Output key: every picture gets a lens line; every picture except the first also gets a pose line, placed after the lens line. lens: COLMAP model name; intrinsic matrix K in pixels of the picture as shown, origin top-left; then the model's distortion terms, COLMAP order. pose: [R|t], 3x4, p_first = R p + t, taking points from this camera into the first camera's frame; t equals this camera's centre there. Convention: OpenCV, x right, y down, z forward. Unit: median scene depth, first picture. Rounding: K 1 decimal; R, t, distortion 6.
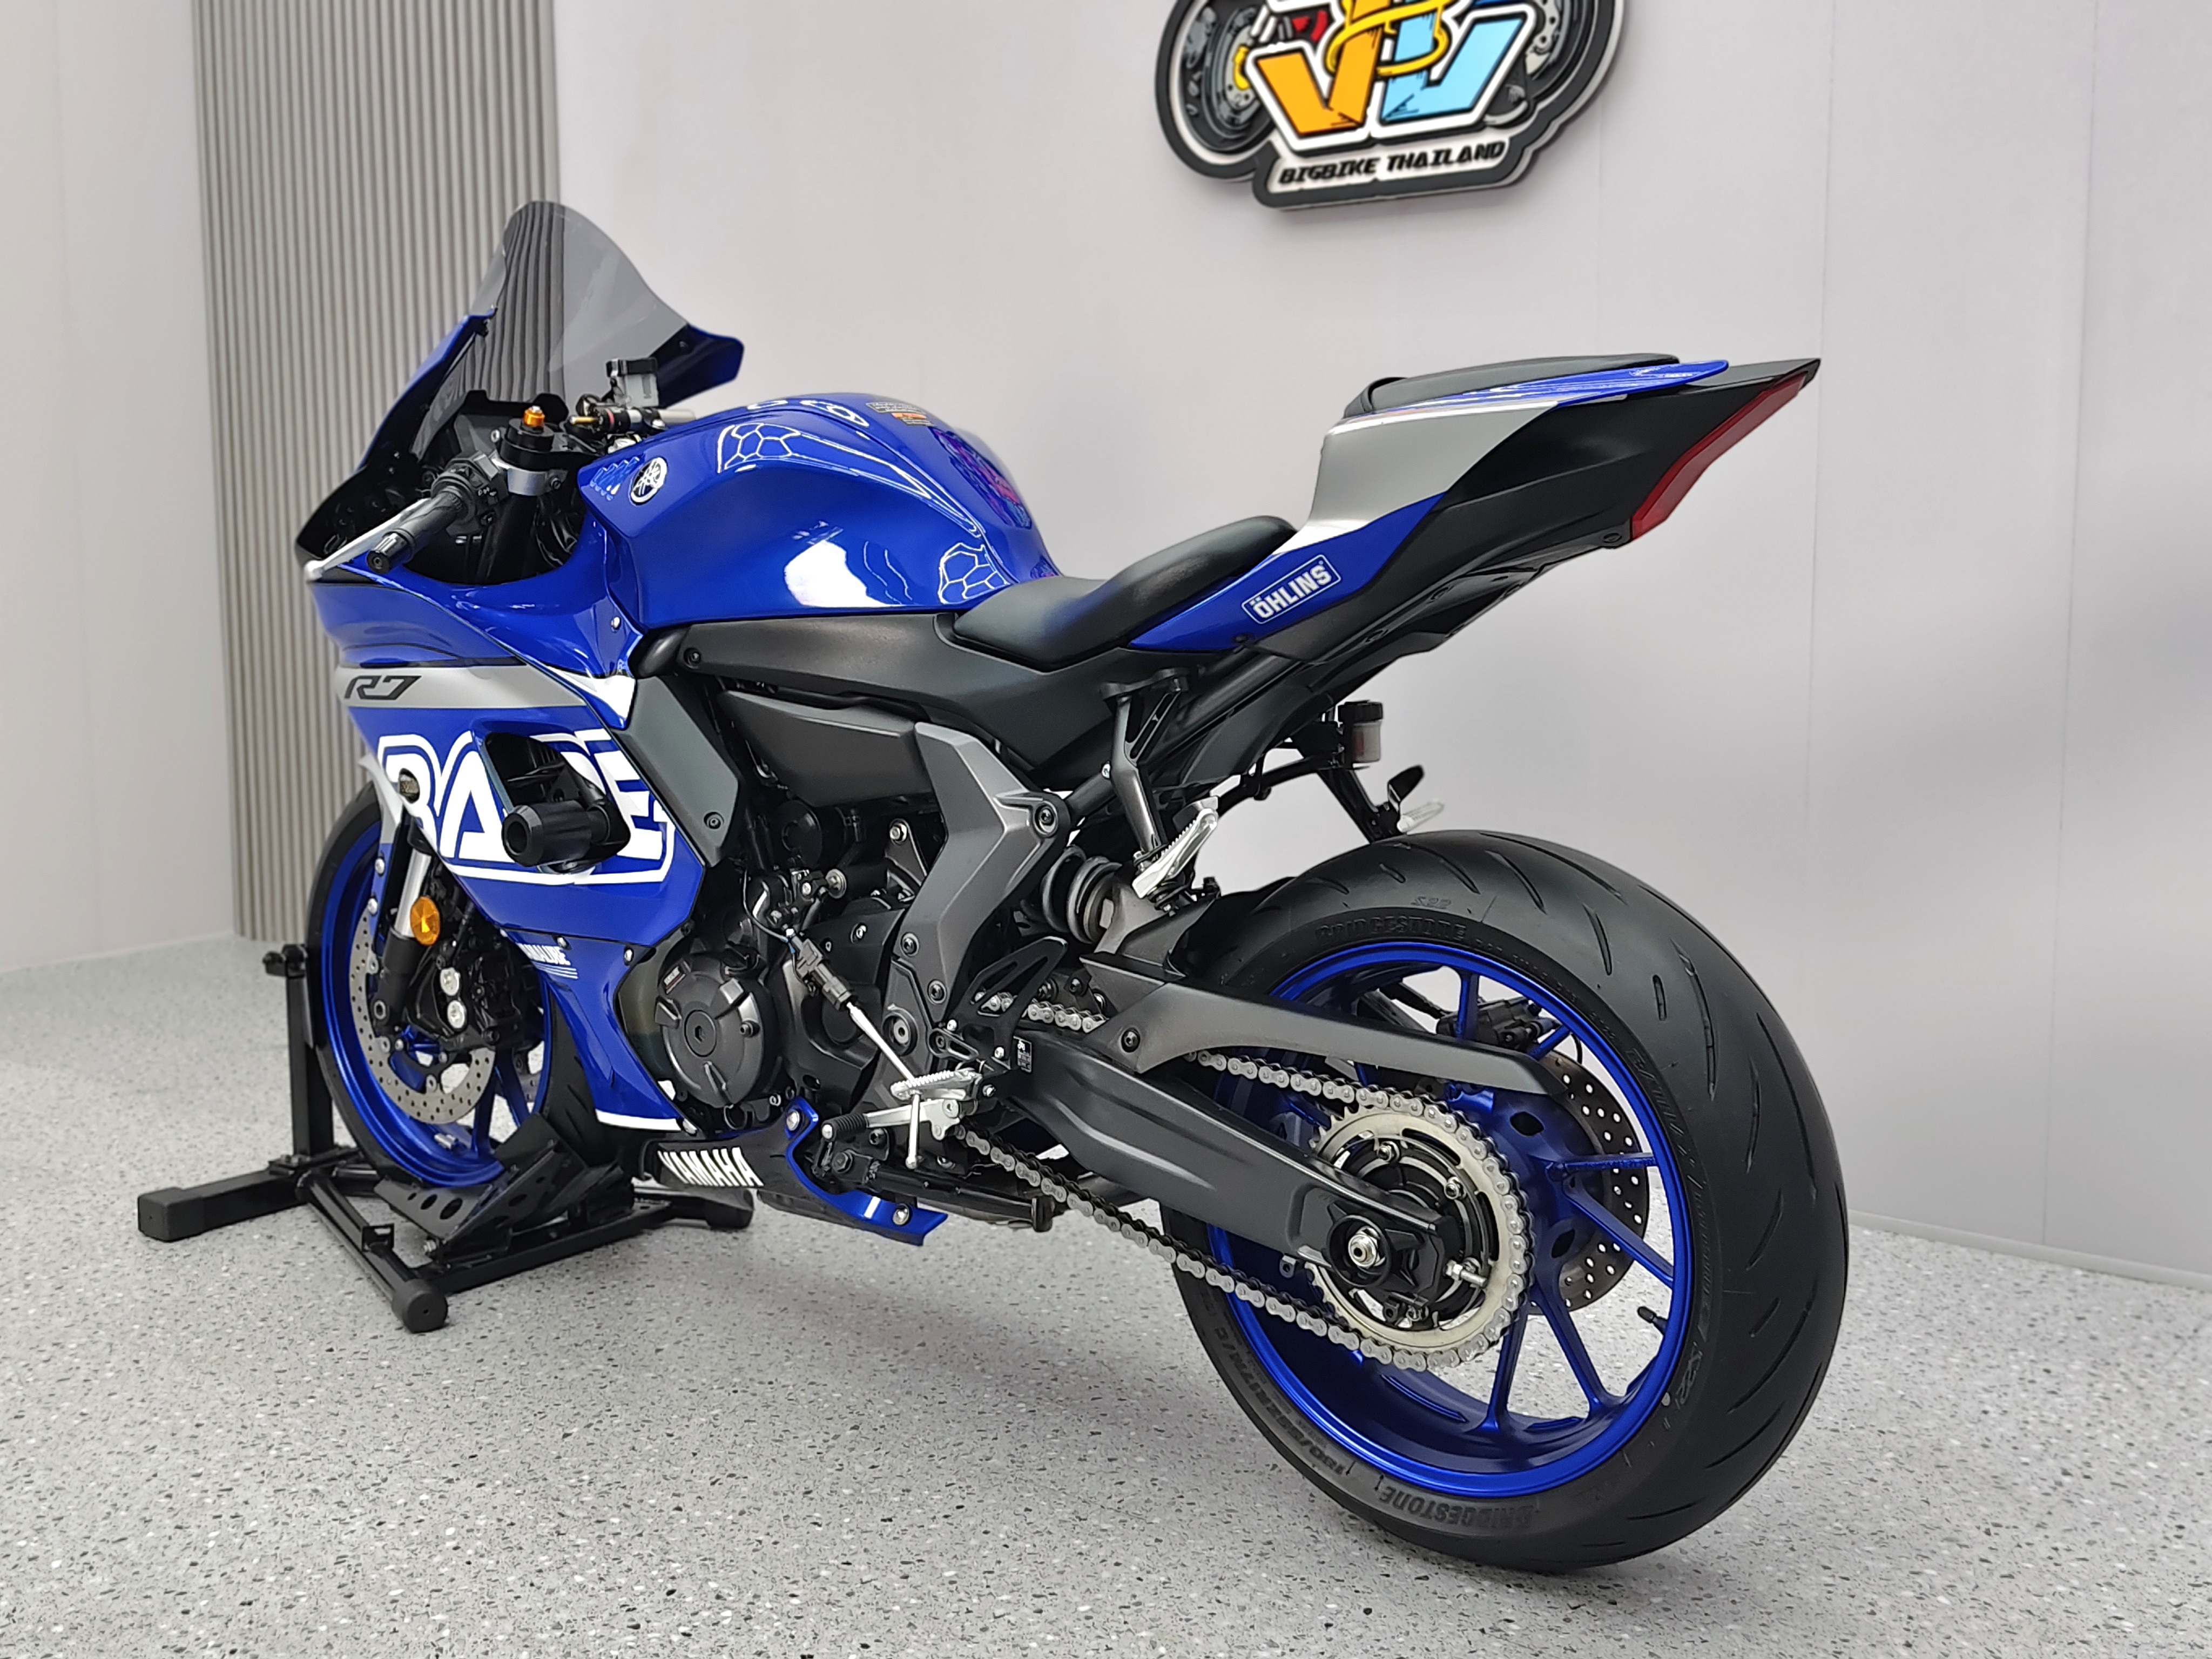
lens RADIAL K [[2290.3, 0, 1099.6], [0, 2290.3, 811.9], [0, 0, 1]] dist [-0.013775, 0.211916]
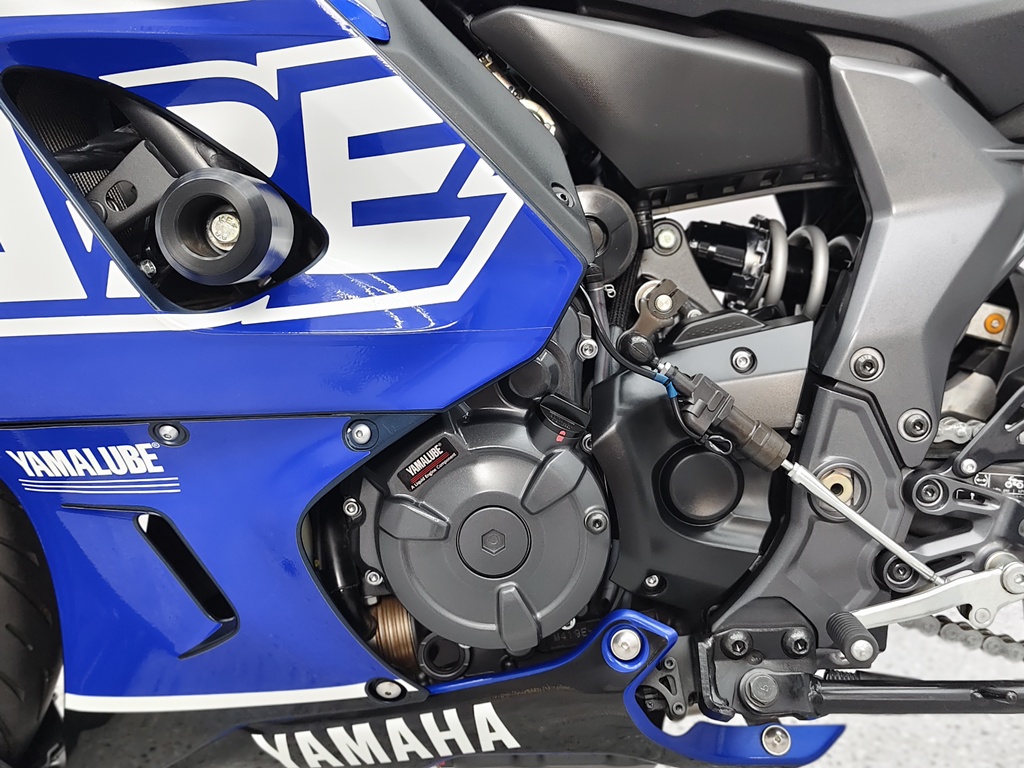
lens RADIAL K [[1067.1, 0, 512.0], [0, 1067.1, 384.0], [0, 0, 1]] dist [0.007405, 0.005399]
pose [[0.776647, -0.065481, 0.626523, -0.270645], [0.071589, 0.997314, 0.015491, 0.036846], [-0.625855, 0.032822, 0.779249, 0.579463]]
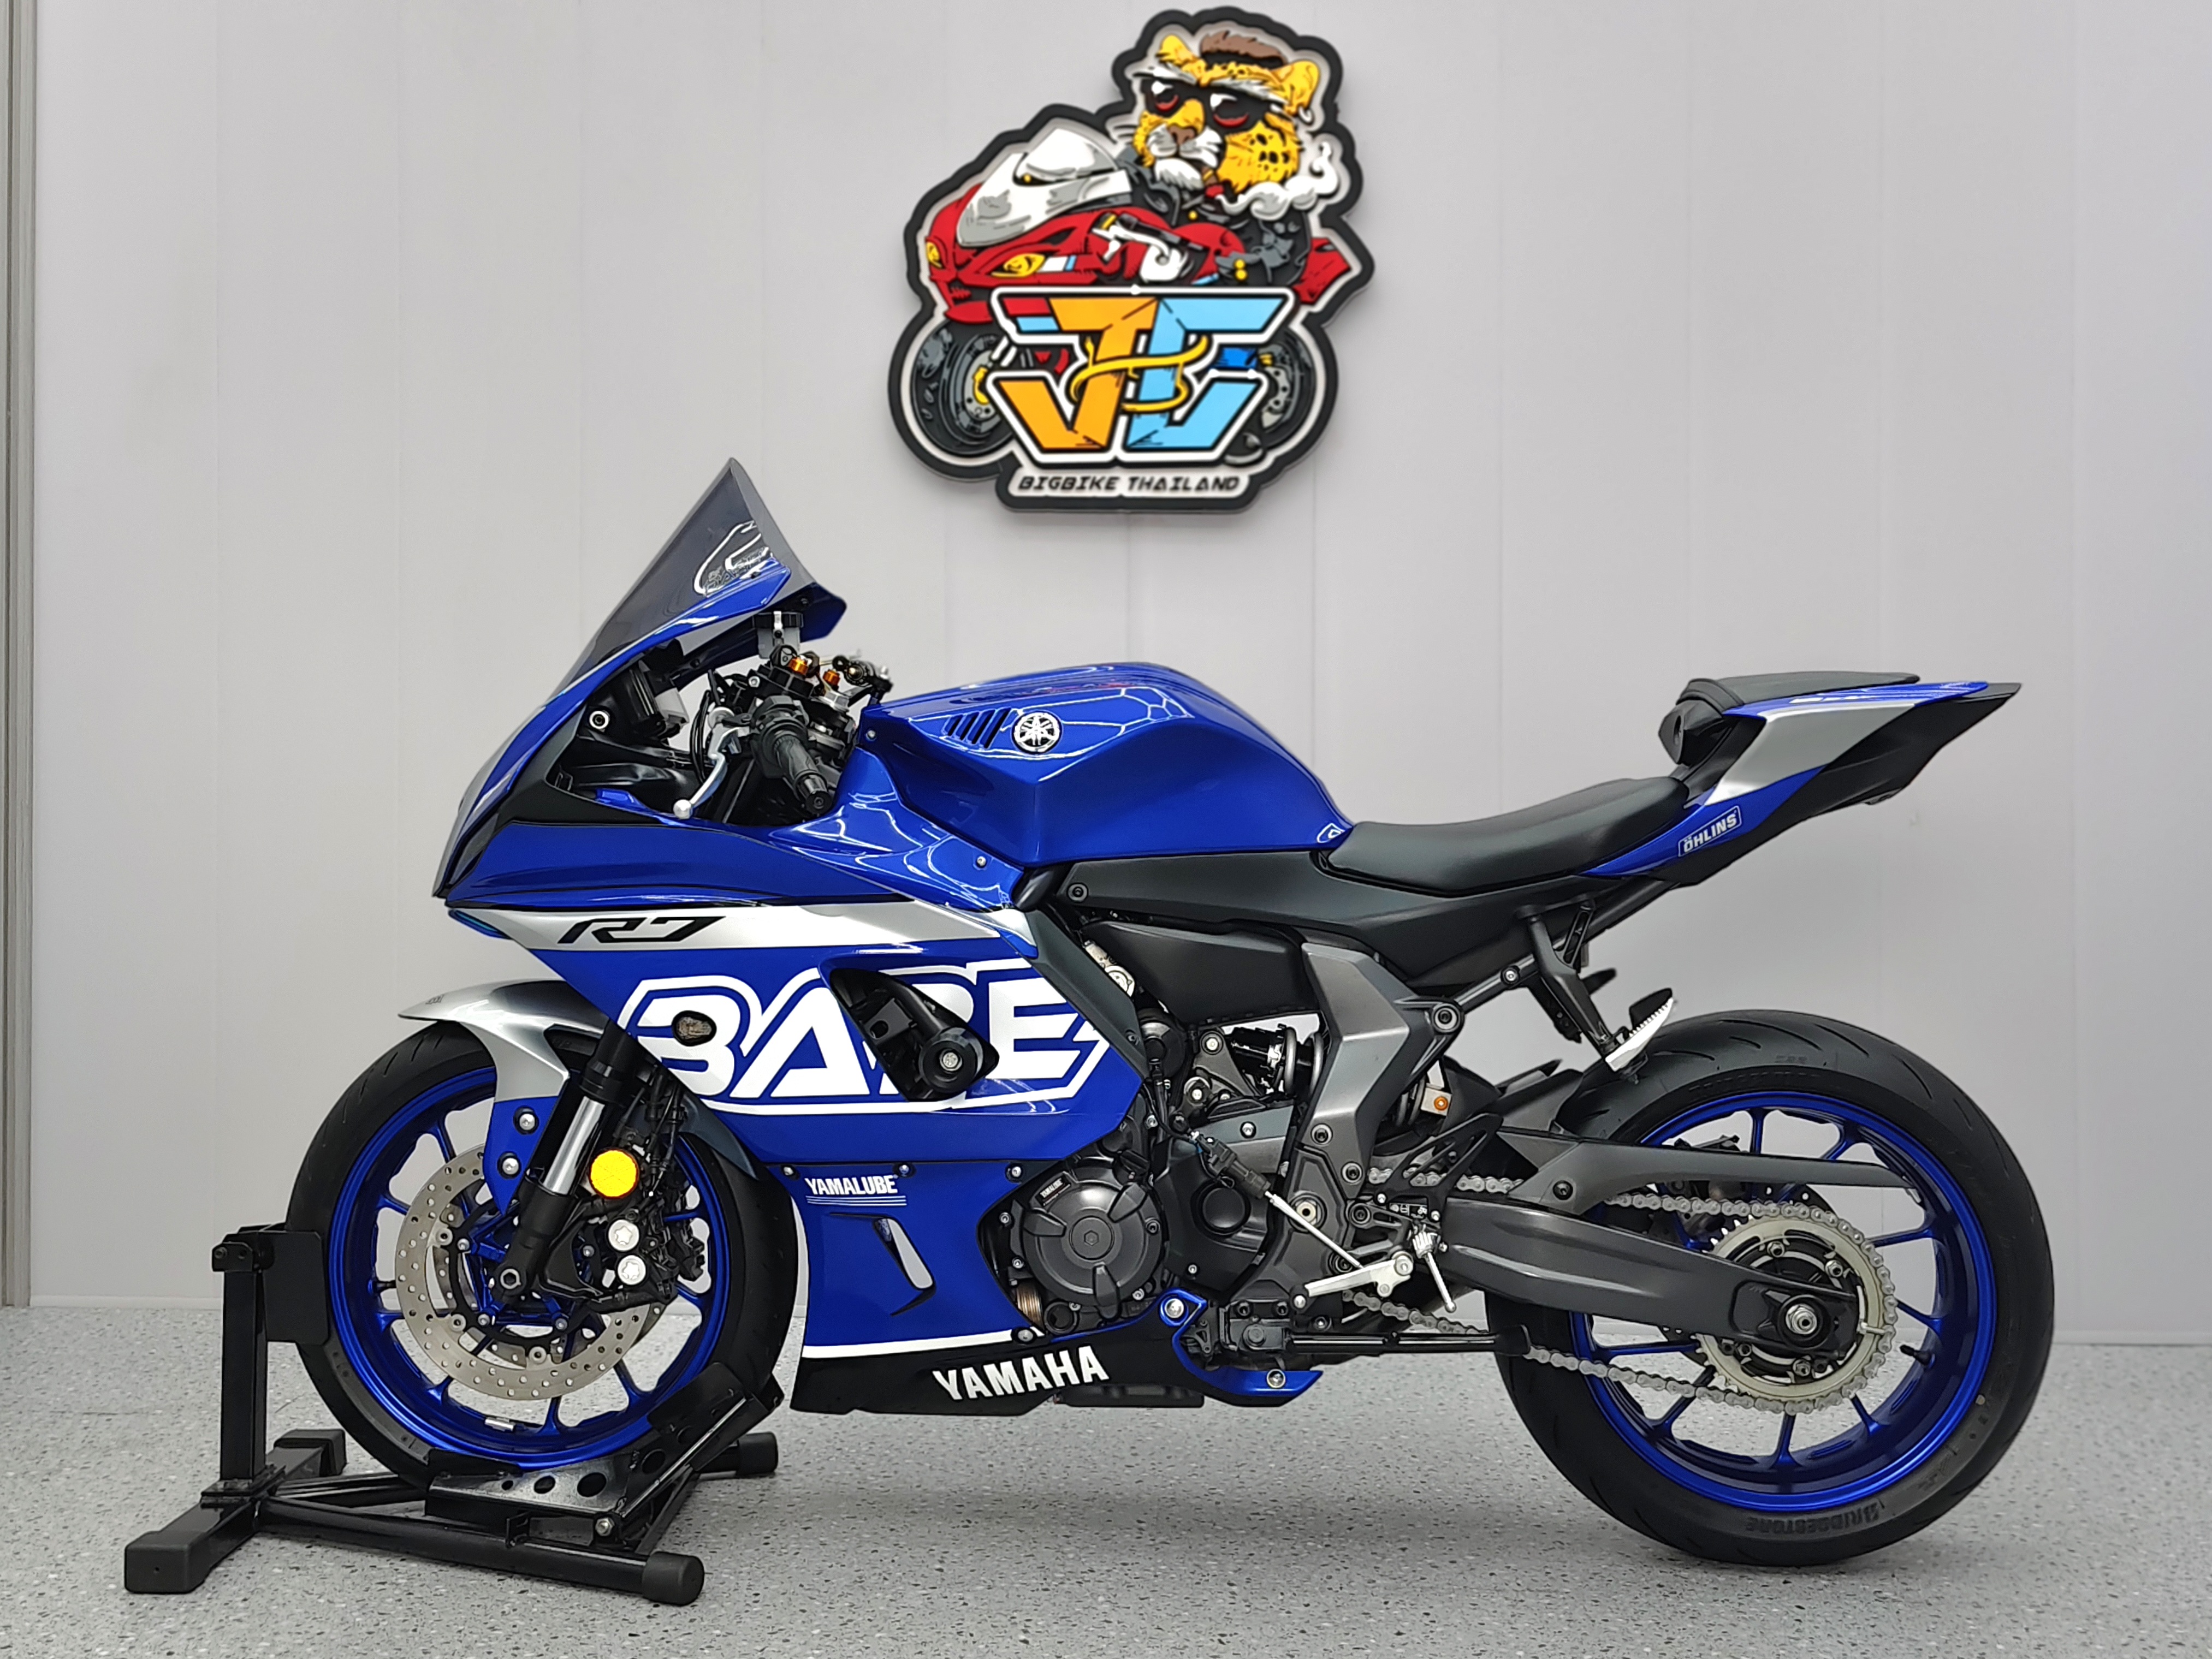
lens RADIAL K [[2306.1, 0, 1106.0], [0, 2306.1, 829.5], [0, 0, 1]] dist [0.047866, 0.027806]
pose [[0.803518, 0.009140, 0.595210, -0.625710], [0.056429, 0.994210, -0.091445, 0.003784], [-0.592600, 0.107065, 0.798350, 0.077332]]
